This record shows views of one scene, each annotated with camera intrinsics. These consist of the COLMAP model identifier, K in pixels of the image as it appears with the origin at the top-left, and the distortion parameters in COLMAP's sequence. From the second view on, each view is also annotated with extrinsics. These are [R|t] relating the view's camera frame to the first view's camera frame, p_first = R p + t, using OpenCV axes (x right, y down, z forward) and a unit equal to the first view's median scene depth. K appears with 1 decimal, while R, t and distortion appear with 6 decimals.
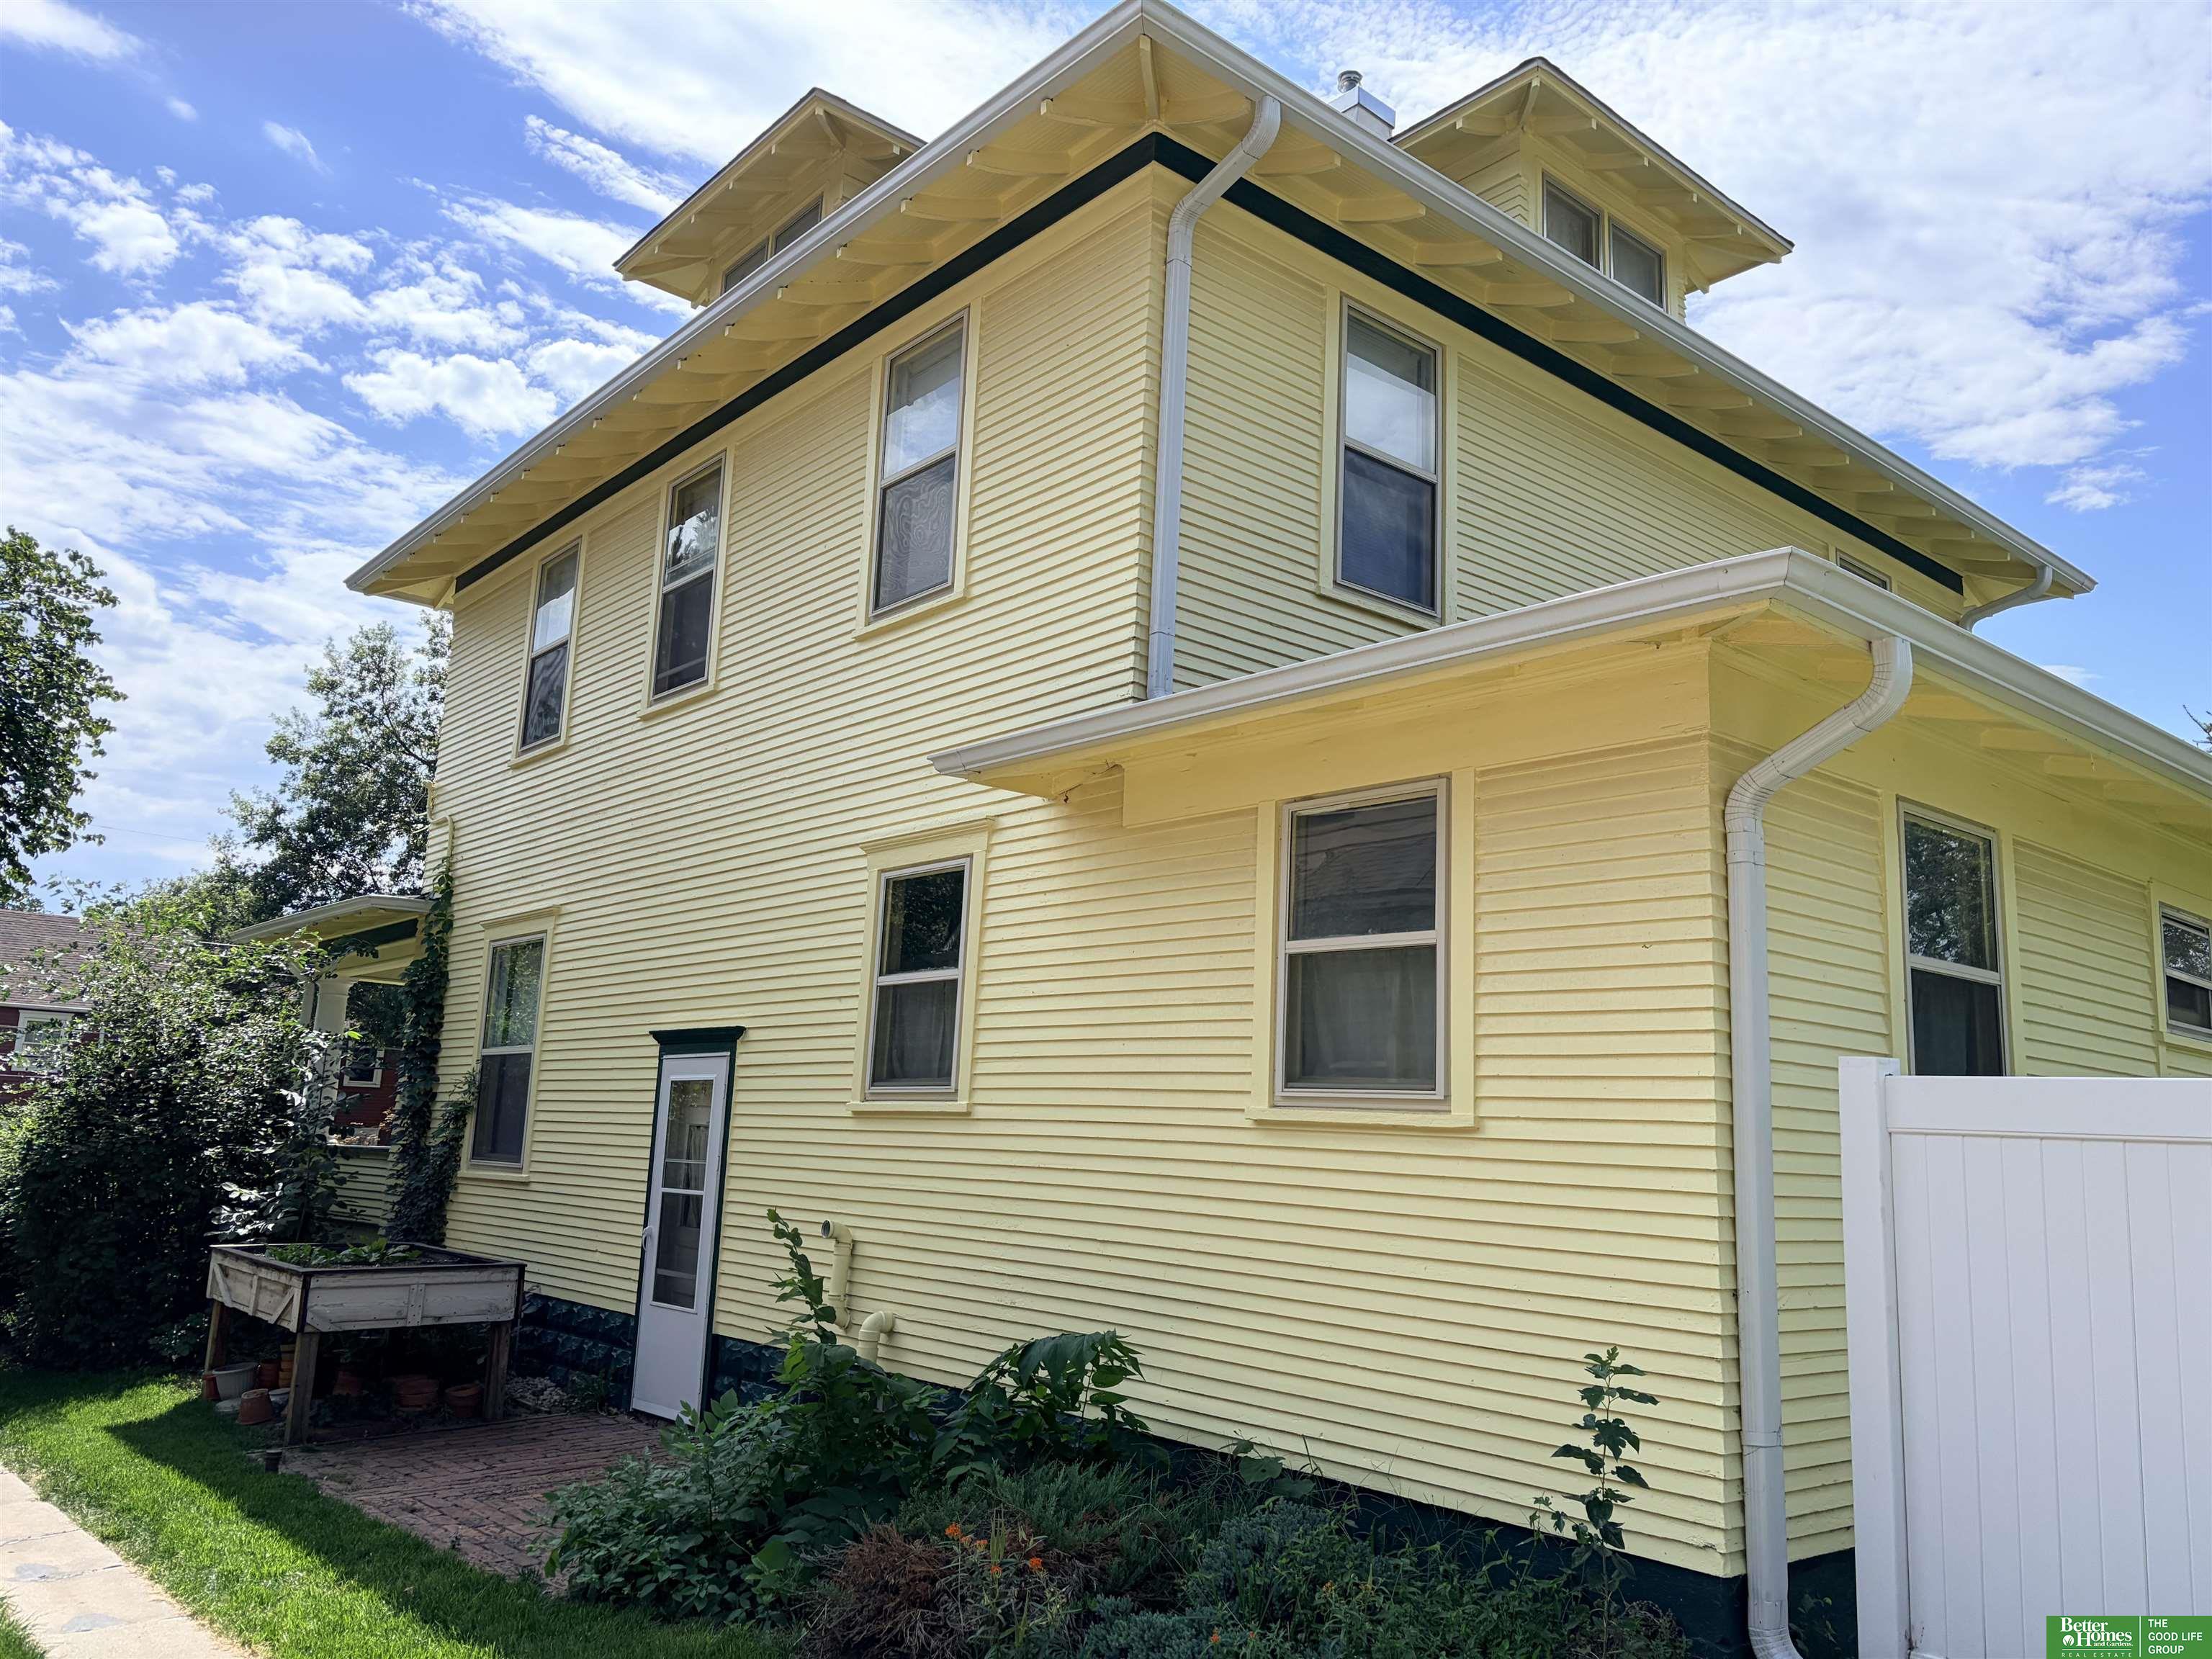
lens RADIAL K [[1669.4, 0, 1109.0], [0, 1669.4, 826.6], [0, 0, 1]] dist [0.044562, -0.024361]
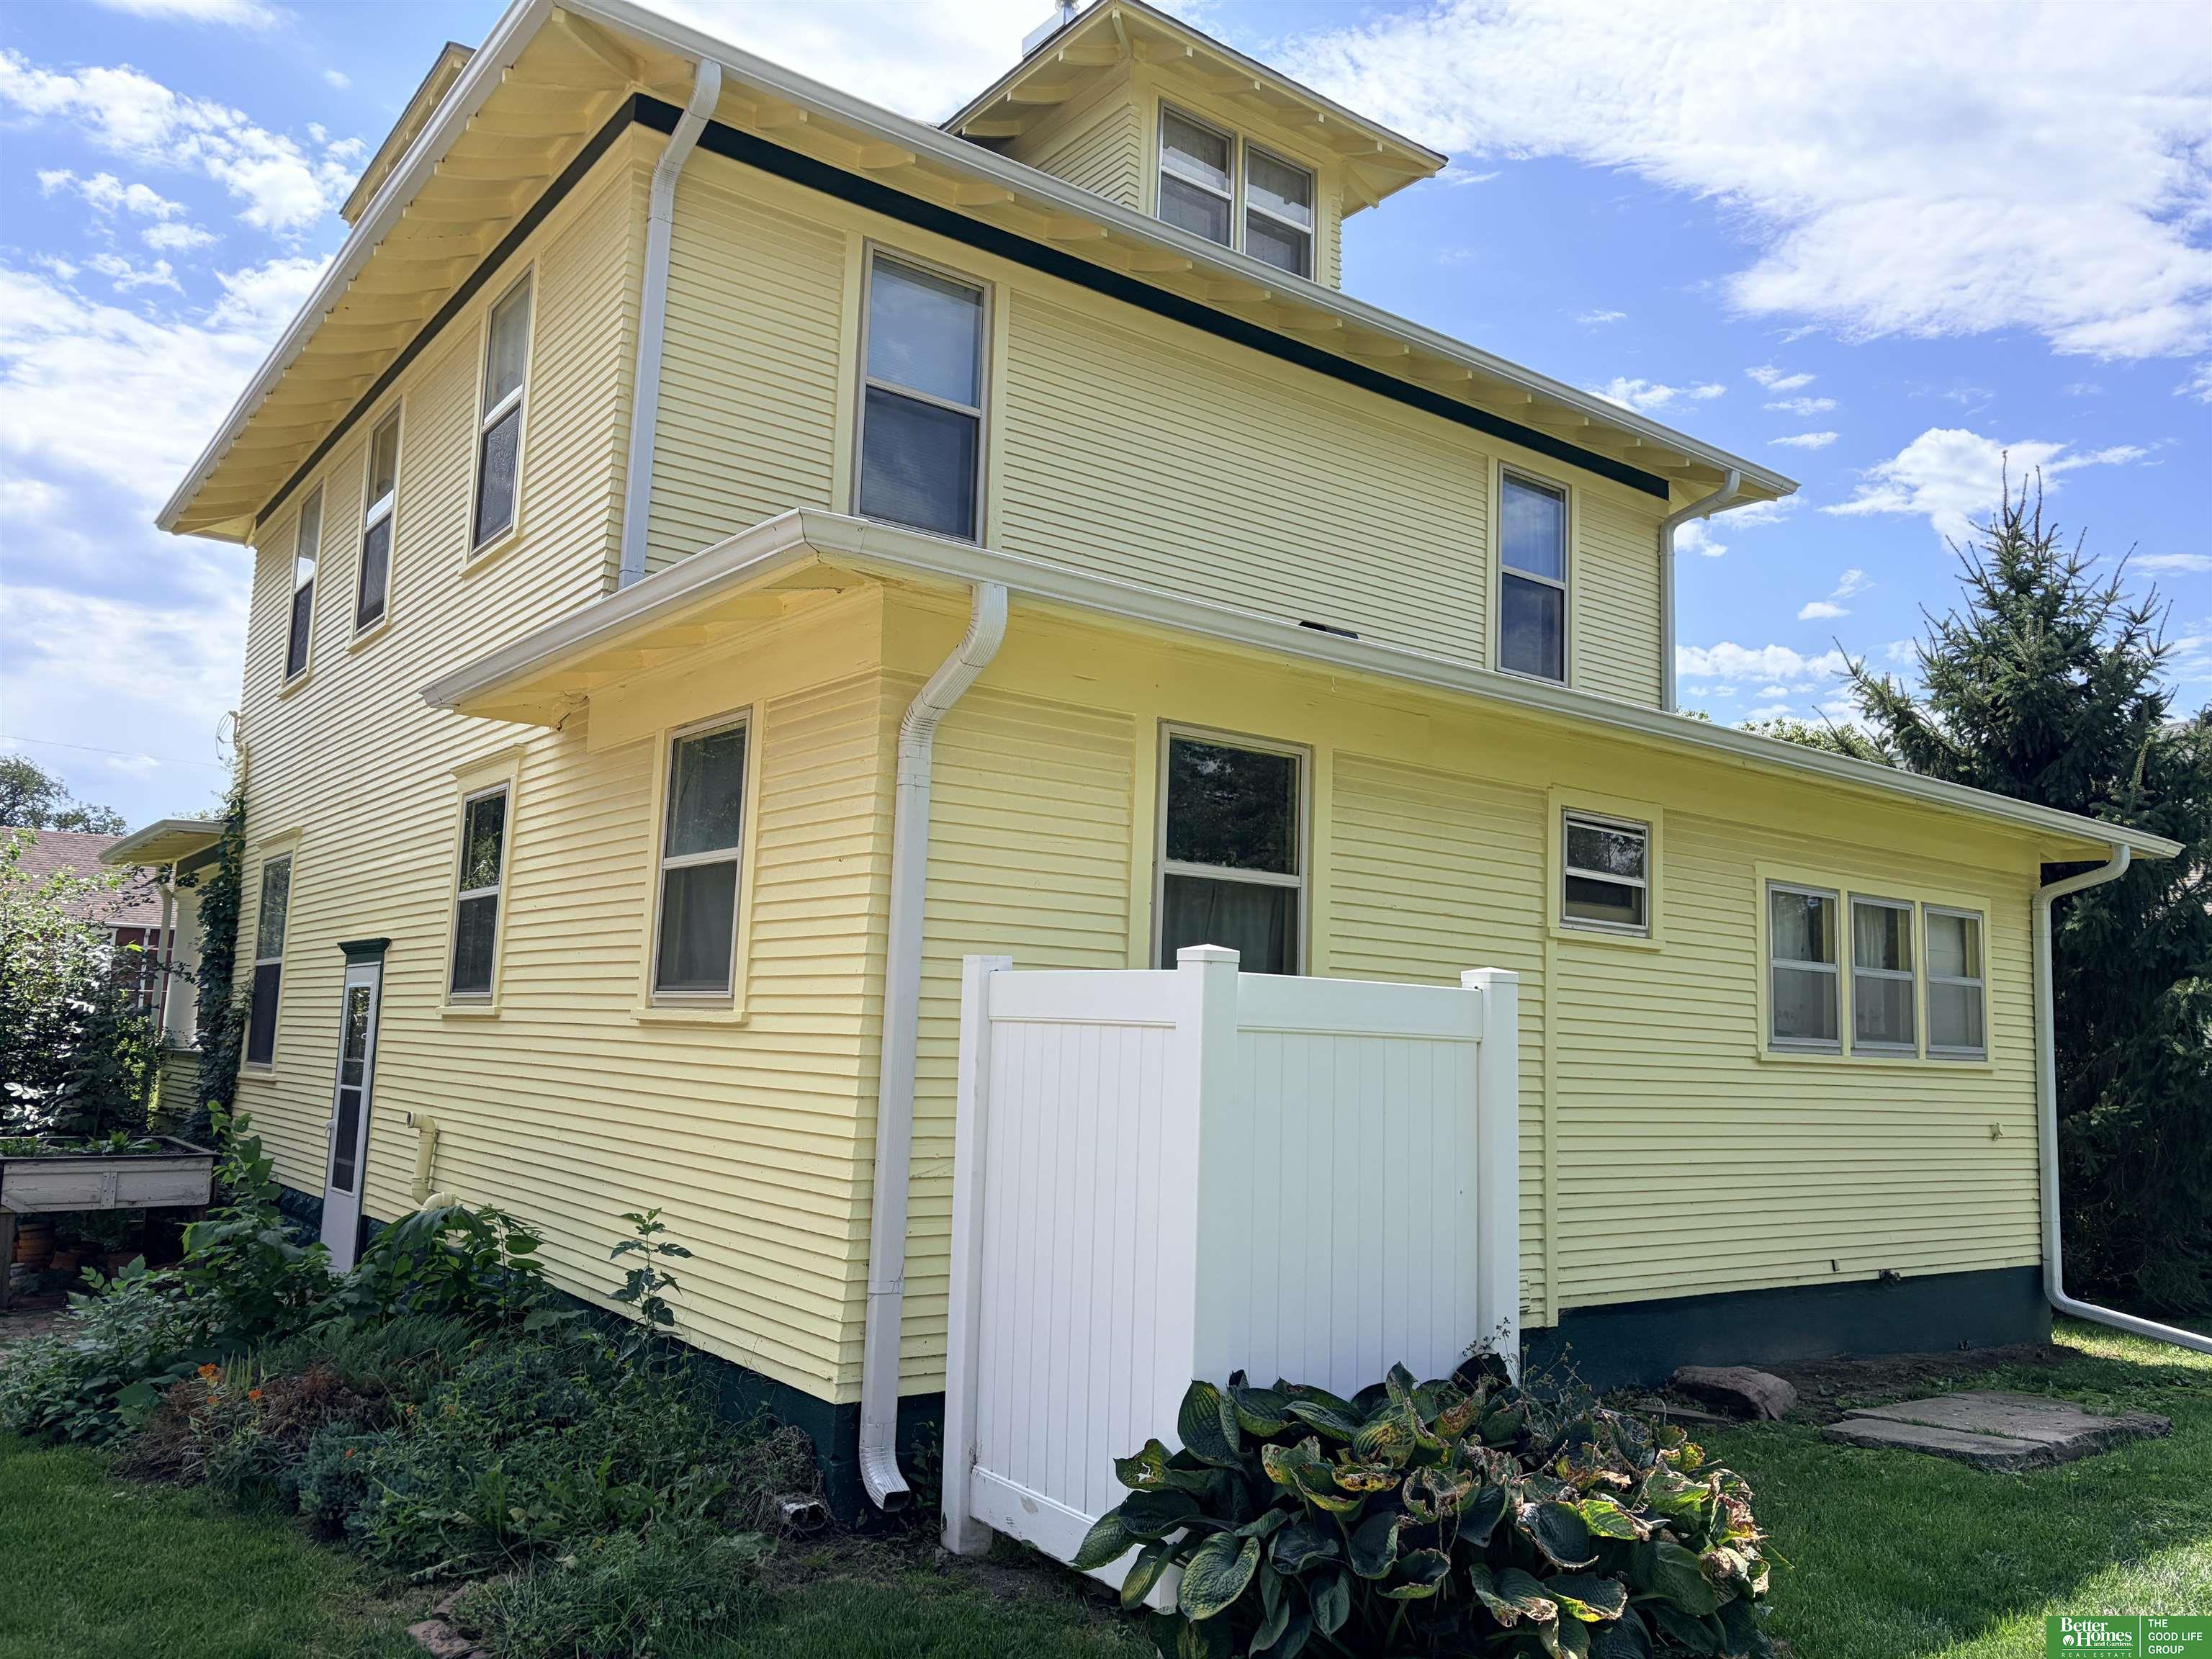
lens RADIAL K [[1669.4, 0, 1107.0], [0, 1669.4, 835.2], [0, 0, 1]] dist [0.044562, -0.024361]
pose [[0.998074, -0.014188, -0.060395, 0.355430], [0.017931, 0.997922, 0.061893, -0.007201], [0.059391, -0.062857, 0.996254, -0.063433]]
